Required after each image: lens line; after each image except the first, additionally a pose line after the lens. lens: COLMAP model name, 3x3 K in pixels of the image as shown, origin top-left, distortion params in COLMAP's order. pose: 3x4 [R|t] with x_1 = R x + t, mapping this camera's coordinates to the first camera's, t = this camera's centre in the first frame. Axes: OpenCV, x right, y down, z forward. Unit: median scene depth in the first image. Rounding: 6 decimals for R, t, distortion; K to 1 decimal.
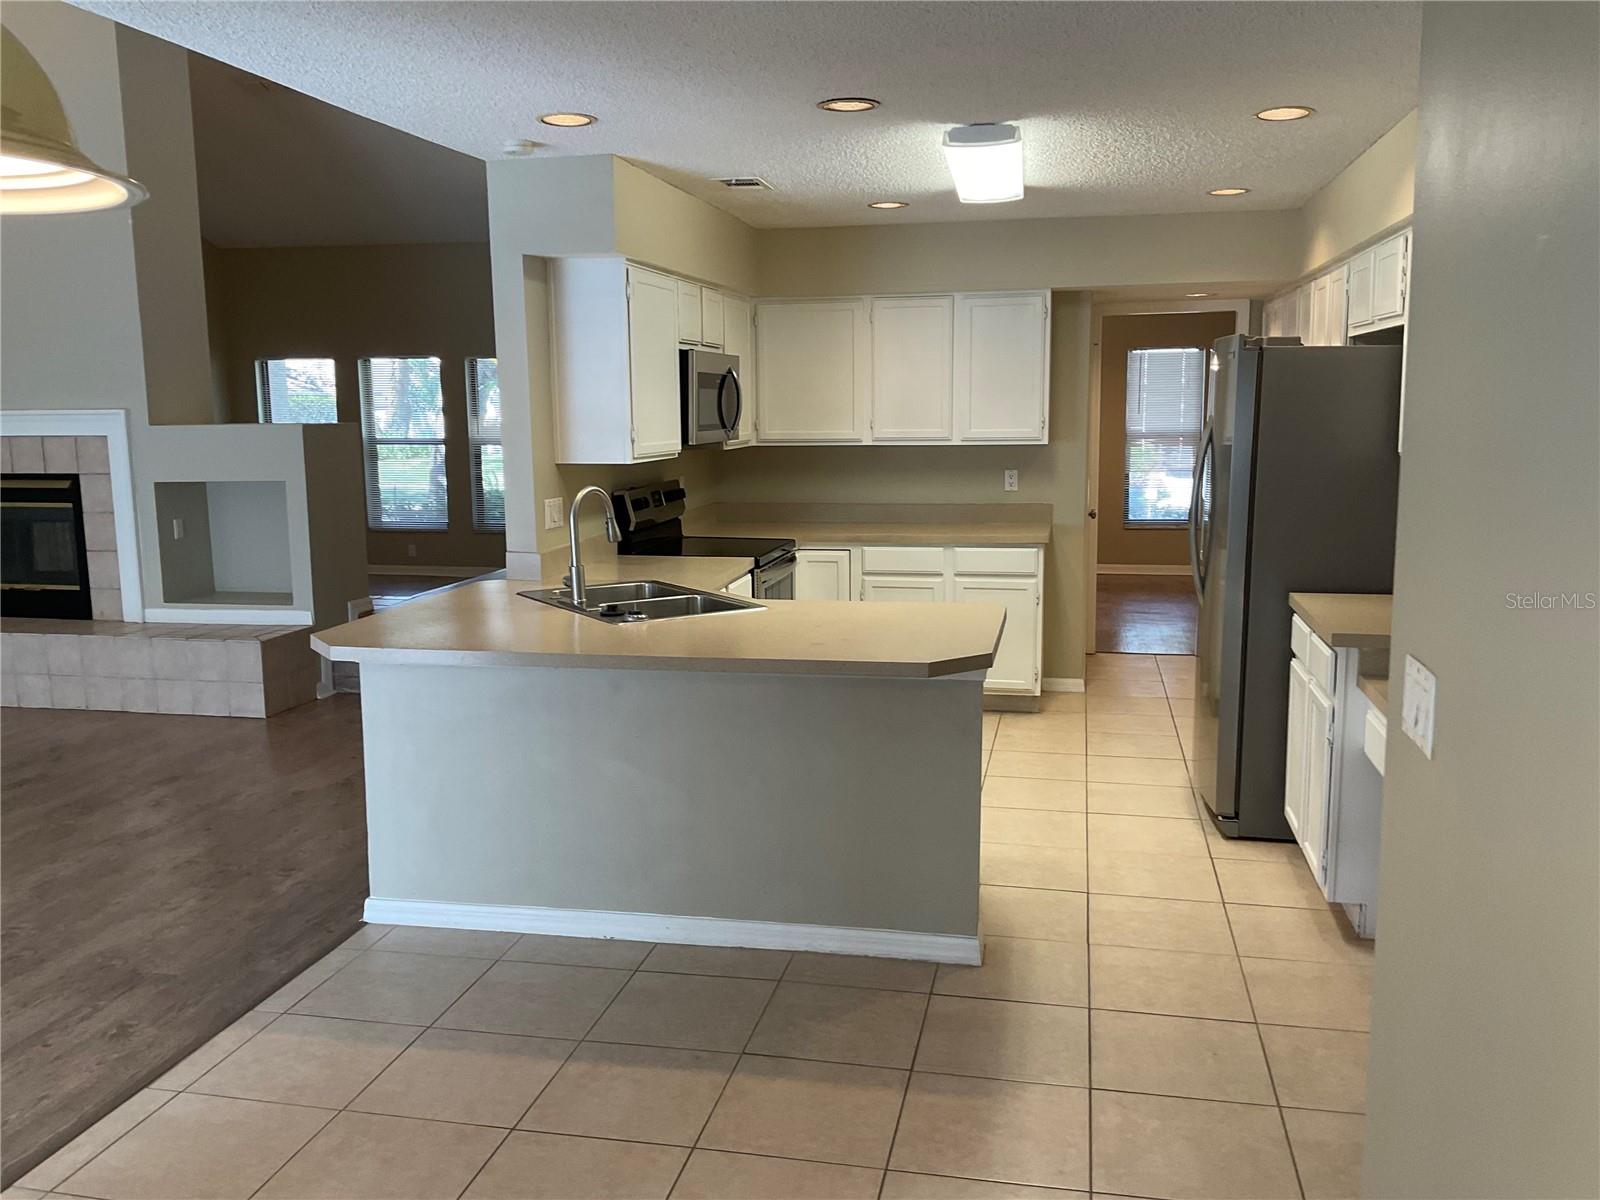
lens RADIAL K [[1331.8, 0, 803.8], [0, 1331.8, 592.5], [0, 0, 1]] dist [0.077731, -0.154955]
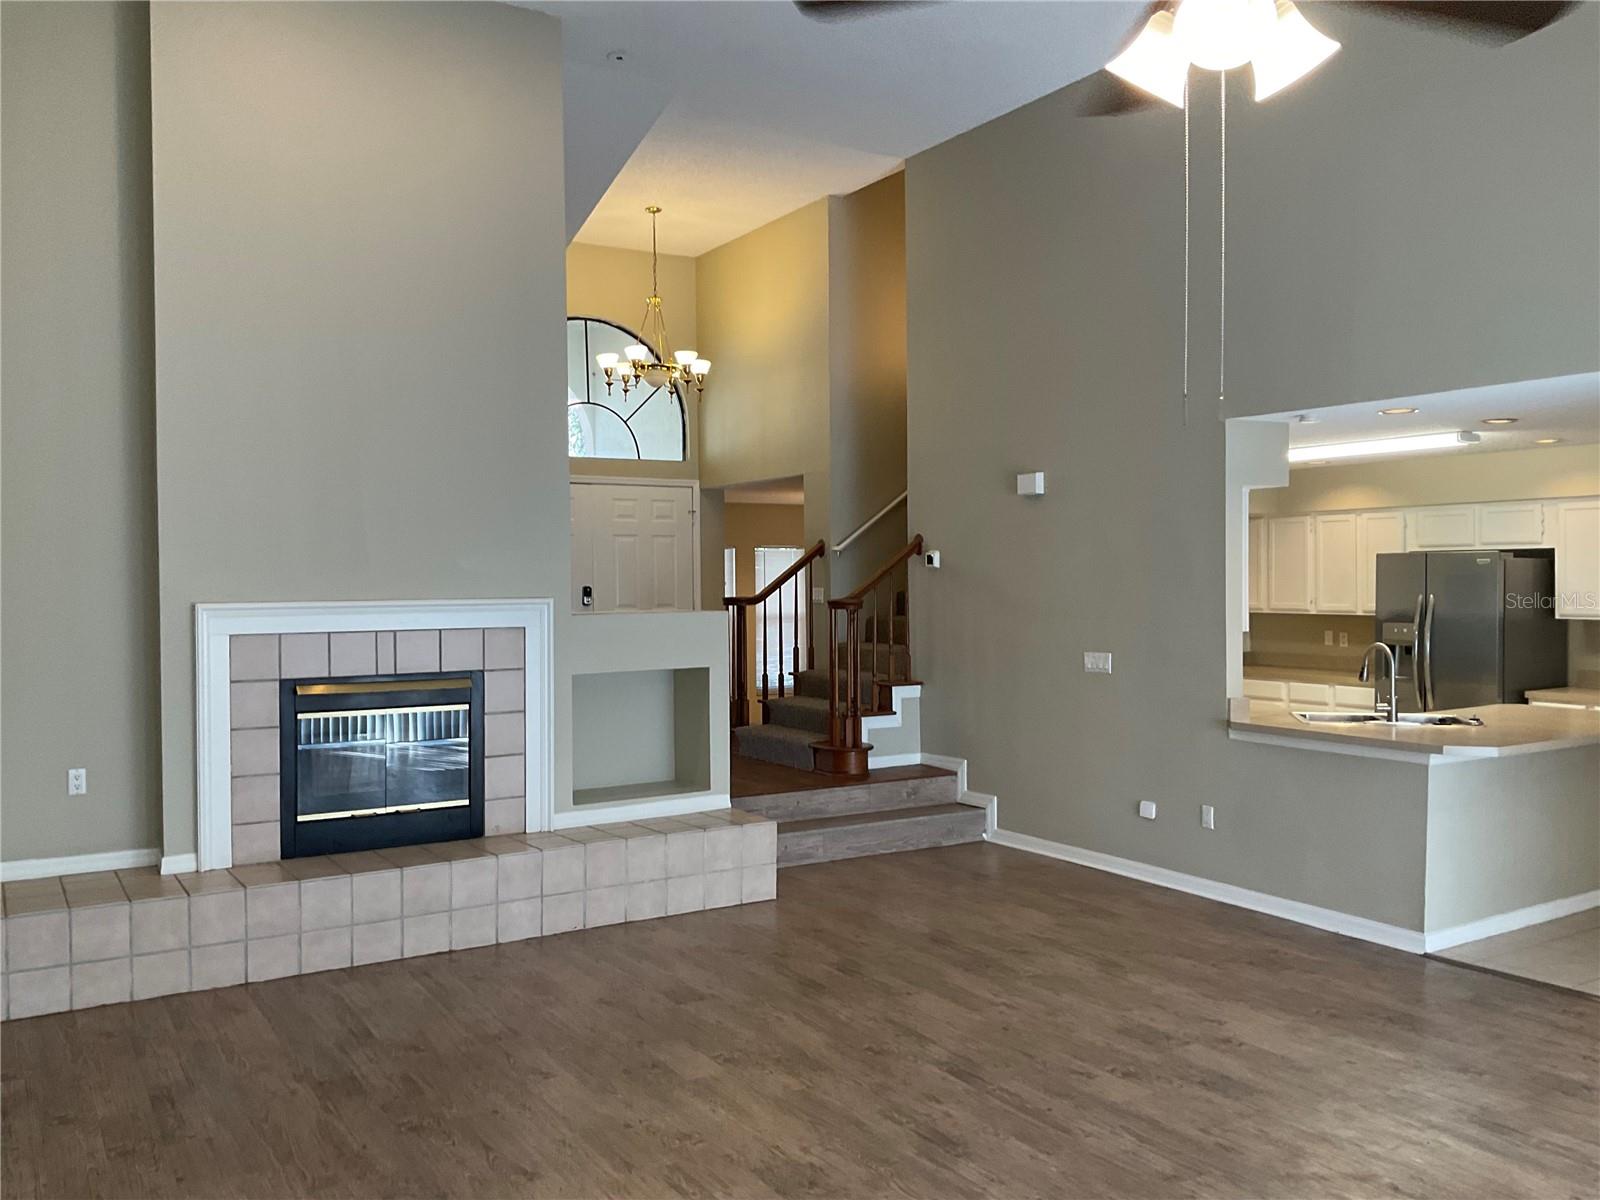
lens RADIAL K [[1331.8, 0, 803.8], [0, 1331.8, 592.5], [0, 0, 1]] dist [0.077731, -0.154955]
pose [[0.730687, -0.007411, 0.682672, -1.071115], [0.101938, 0.989916, -0.098360, -0.033322], [-0.675059, 0.141461, 0.724075, 0.230147]]
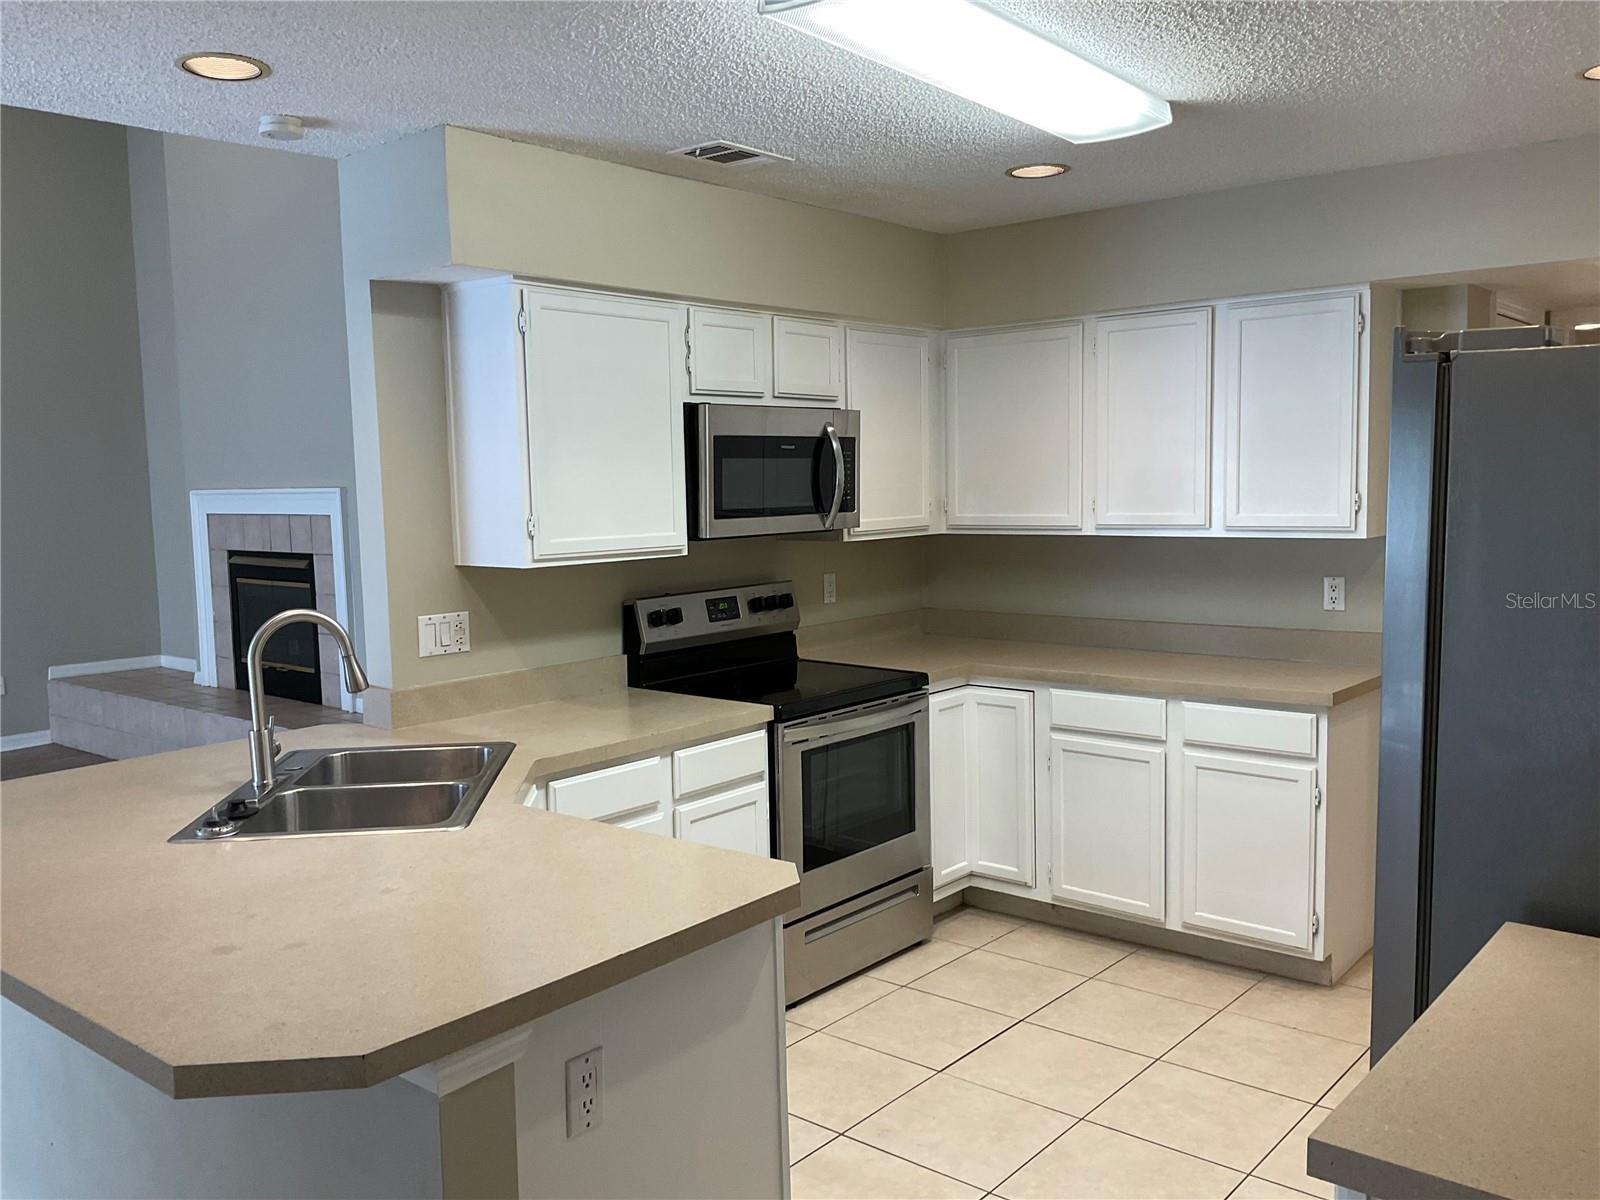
lens RADIAL K [[1331.8, 0, 803.8], [0, 1331.8, 592.5], [0, 0, 1]] dist [0.077731, -0.154955]
pose [[0.874922, 0.034245, -0.483052, 0.257949], [-0.056849, 0.997863, -0.032225, -0.053740], [0.480916, 0.055655, 0.874998, 0.354861]]
